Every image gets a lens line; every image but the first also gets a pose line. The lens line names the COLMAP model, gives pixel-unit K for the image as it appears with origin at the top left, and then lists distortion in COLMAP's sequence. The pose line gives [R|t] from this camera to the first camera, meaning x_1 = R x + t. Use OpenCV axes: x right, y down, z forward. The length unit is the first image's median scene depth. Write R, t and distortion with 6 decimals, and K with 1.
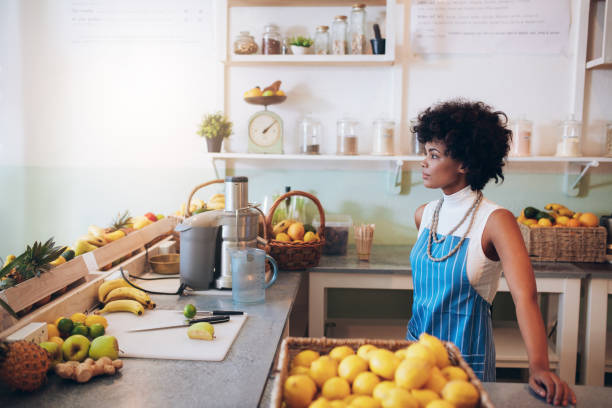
lens RADIAL K [[598.5, 0, 305.0], [0, 598.5, 192.3], [0, 0, 1]] dist [-0.006176, -0.001337]
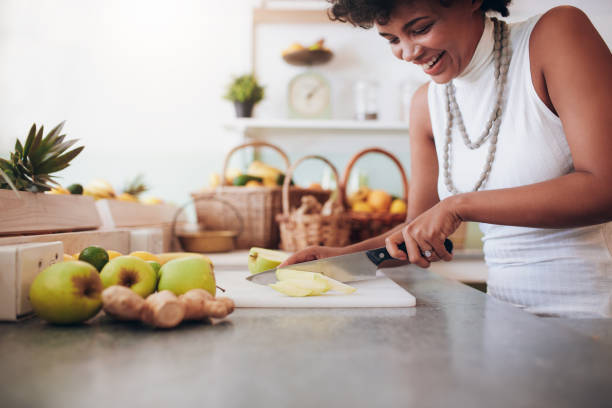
lens RADIAL K [[598.5, 0, 305.0], [0, 598.5, 192.3], [0, 0, 1]] dist [-0.006176, -0.001337]
pose [[0.996298, -0.007304, 0.085652, -0.140034], [0.018789, 0.990795, -0.134063, 0.127589], [-0.083884, 0.135176, 0.987264, 0.247146]]
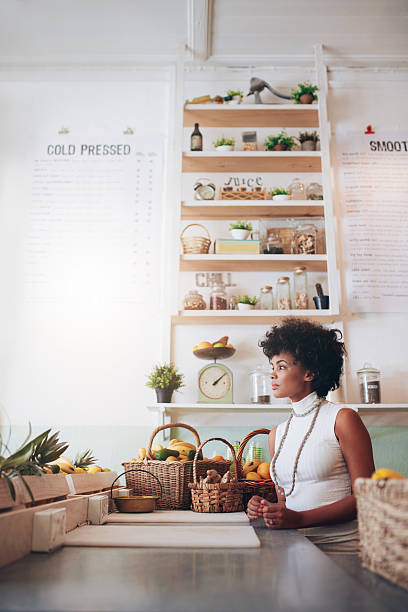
lens RADIAL K [[598.5, 0, 204.7], [0, 598.5, 320.5], [0, 0, 1]] dist [-0.006176, -0.001337]
pose [[0.998384, 0.004881, 0.056618, -0.141728], [0.014072, 0.944044, -0.329520, 0.129039], [-0.055058, 0.329785, 0.942449, 0.024039]]
